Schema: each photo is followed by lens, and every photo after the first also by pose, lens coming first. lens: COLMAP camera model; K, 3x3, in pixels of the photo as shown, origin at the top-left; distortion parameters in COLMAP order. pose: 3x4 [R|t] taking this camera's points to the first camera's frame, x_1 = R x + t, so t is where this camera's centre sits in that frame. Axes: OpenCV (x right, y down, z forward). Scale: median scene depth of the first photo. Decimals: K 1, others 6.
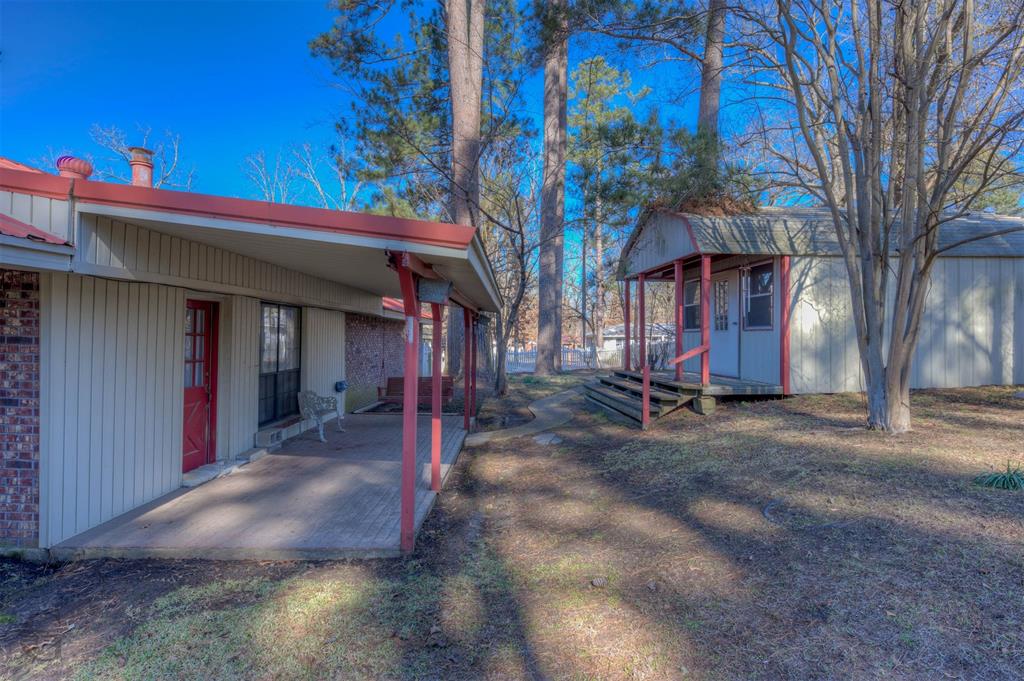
lens RADIAL K [[504.3, 0, 509.2], [0, 504.3, 338.0], [0, 0, 1]] dist [-0.005219, -0.000397]
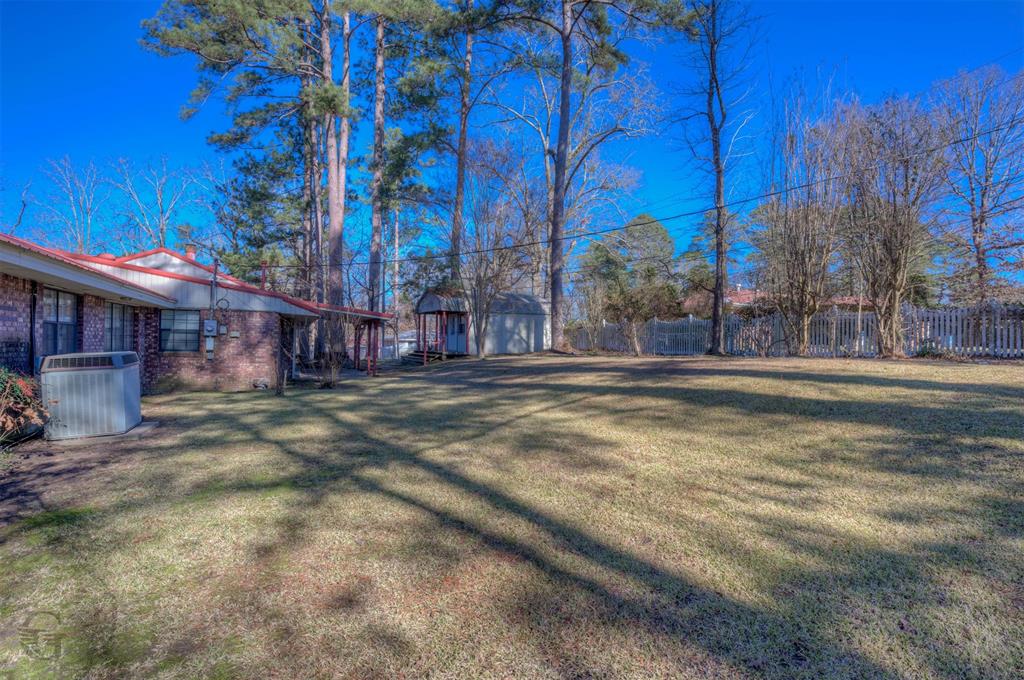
lens RADIAL K [[504.3, 0, 510.6], [0, 504.3, 342.0], [0, 0, 1]] dist [-0.005219, -0.000397]
pose [[0.915404, 0.006028, 0.402491, -0.482305], [-0.005485, 0.999982, -0.002503, 0.037317], [-0.402499, 0.000083, 0.915421, -1.989290]]
